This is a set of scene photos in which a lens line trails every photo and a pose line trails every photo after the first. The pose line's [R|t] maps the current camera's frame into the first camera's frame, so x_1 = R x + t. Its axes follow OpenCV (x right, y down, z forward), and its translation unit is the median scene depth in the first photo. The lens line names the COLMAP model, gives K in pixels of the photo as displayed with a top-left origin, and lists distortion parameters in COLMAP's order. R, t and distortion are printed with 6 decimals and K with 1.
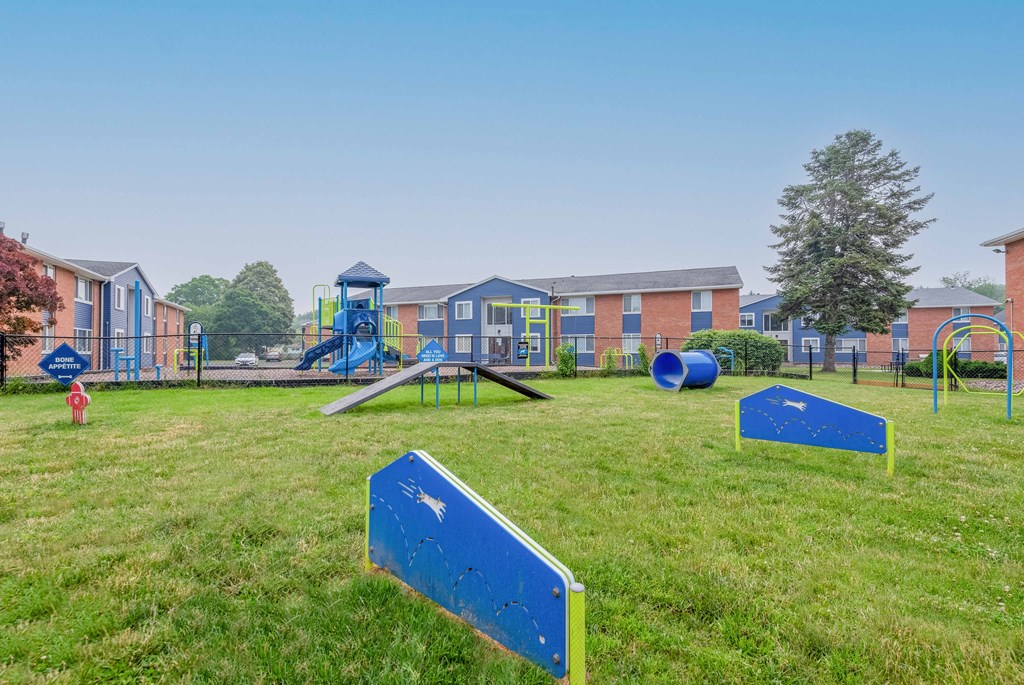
lens RADIAL K [[464.7, 0, 509.2], [0, 464.7, 349.6], [0, 0, 1]] dist [0.003734, -0.005415]
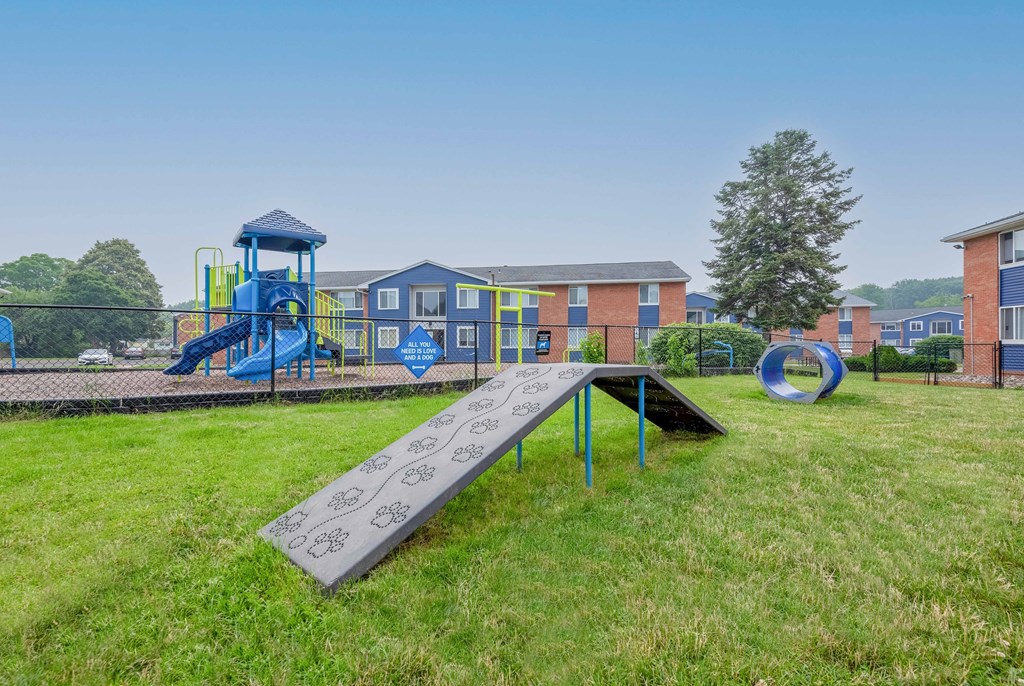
lens RADIAL K [[464.7, 0, 519.5], [0, 464.7, 350.8], [0, 0, 1]] dist [0.003734, -0.005415]
pose [[0.975825, -0.001319, 0.218548, -0.059601], [-0.001139, 0.999938, 0.011120, 0.002055], [-0.218549, -0.011100, 0.975763, 0.127374]]
